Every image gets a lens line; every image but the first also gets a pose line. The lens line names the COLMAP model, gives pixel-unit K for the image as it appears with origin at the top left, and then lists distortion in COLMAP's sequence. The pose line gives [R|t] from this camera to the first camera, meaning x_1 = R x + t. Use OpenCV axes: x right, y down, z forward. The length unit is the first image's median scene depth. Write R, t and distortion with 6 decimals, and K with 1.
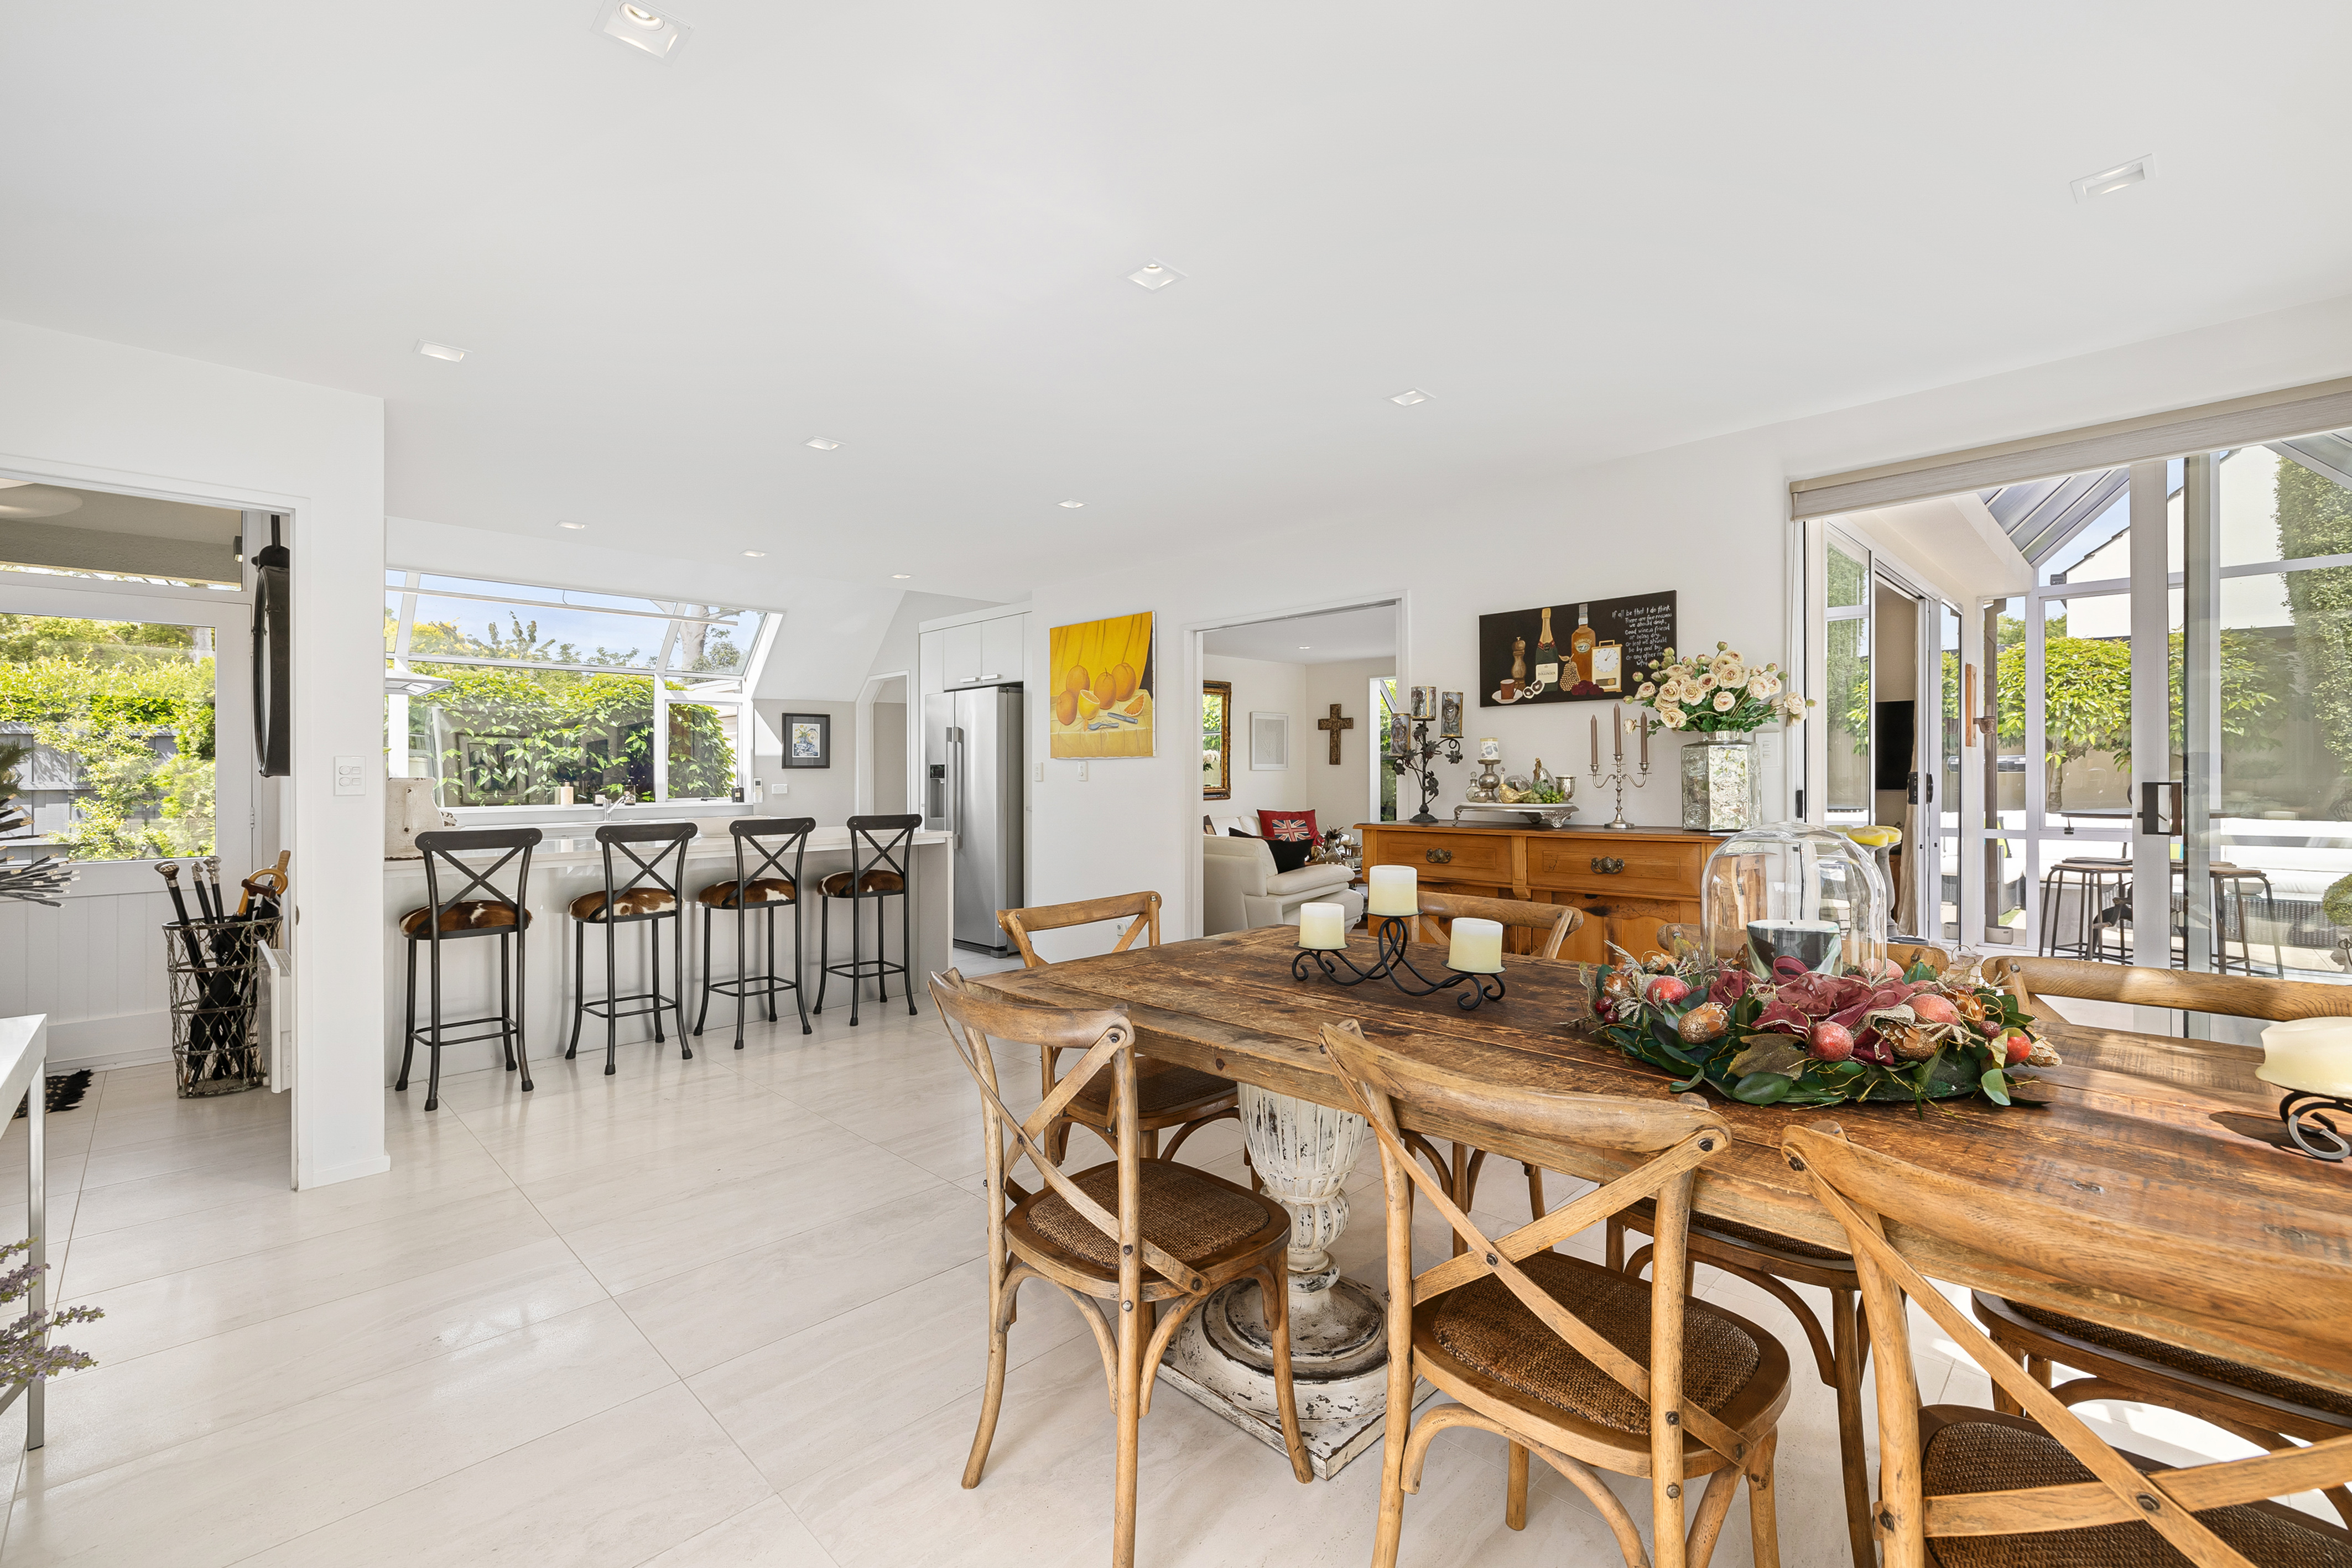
lens RADIAL K [[992.2, 0, 1179.4], [0, 992.2, 773.5], [0, 0, 1]] dist [-0.000865, -0.000222]
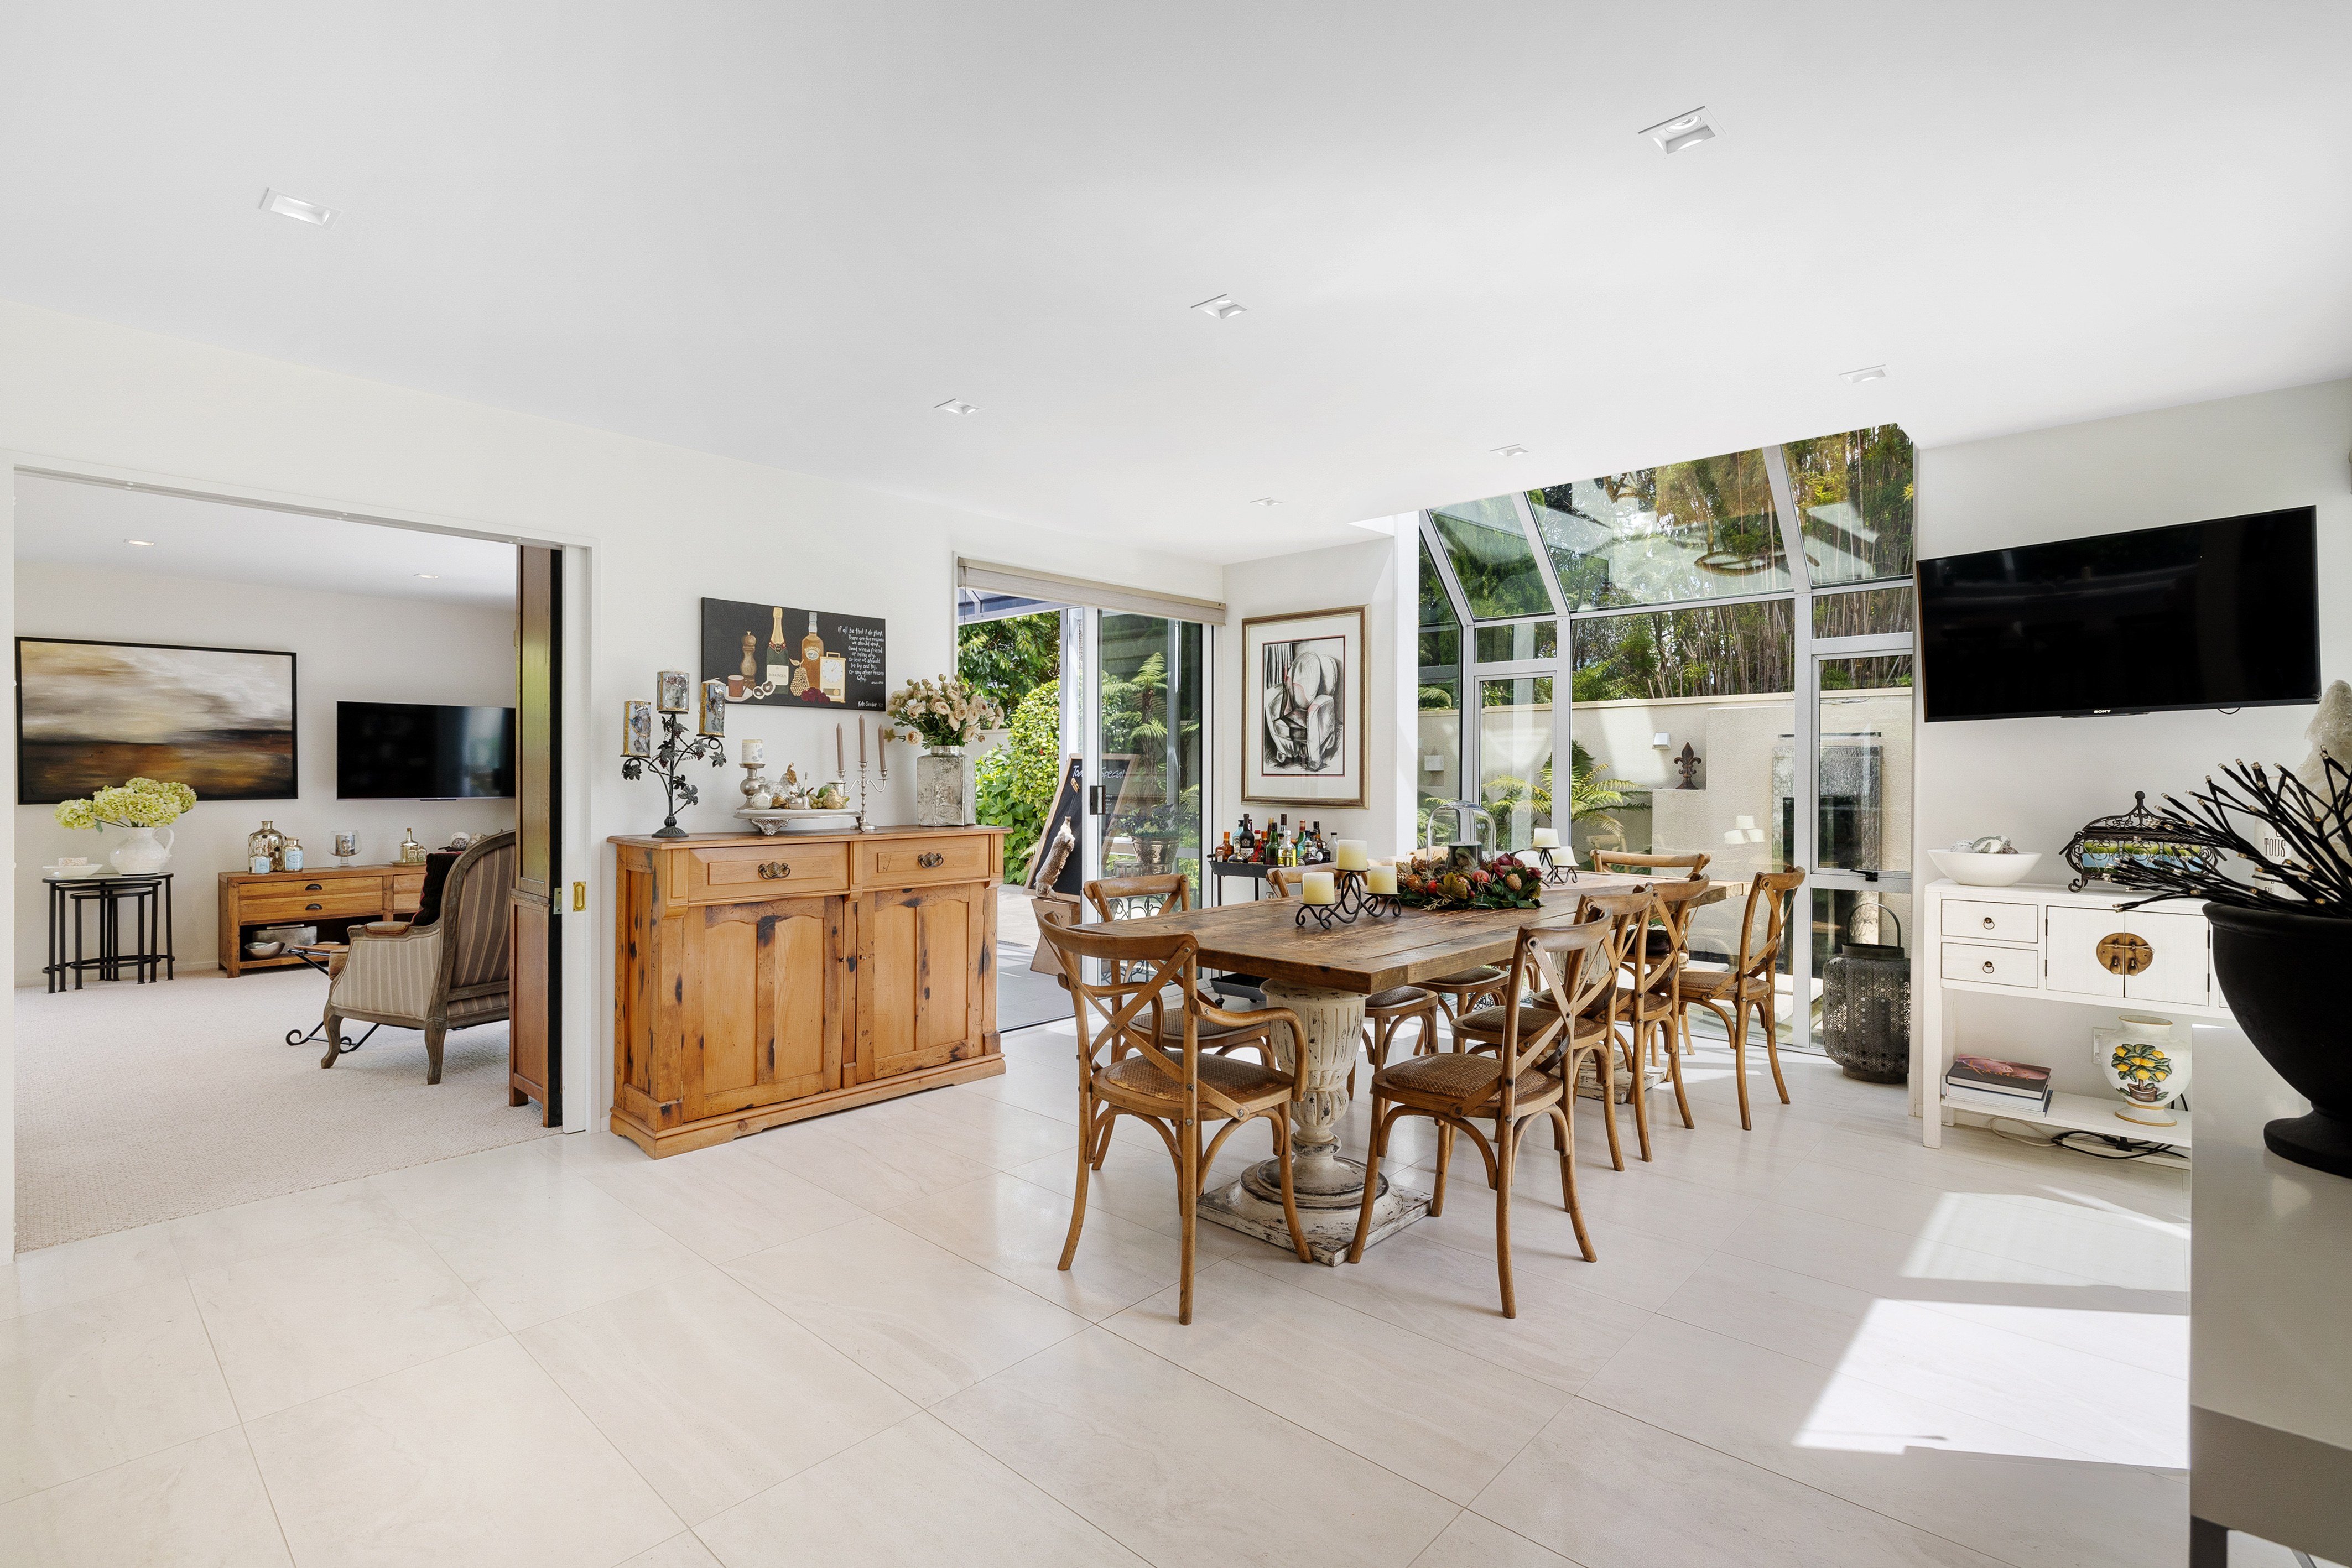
lens RADIAL K [[1101.2, 0, 1184.2], [0, 1101.2, 777.2], [0, 0, 1]] dist [-0.001149, -0.000047]
pose [[-0.065320, 0.002933, 0.997860, -0.732230], [0.000561, 0.999996, -0.002902, 0.001981], [-0.997864, 0.000371, -0.065322, 0.680521]]
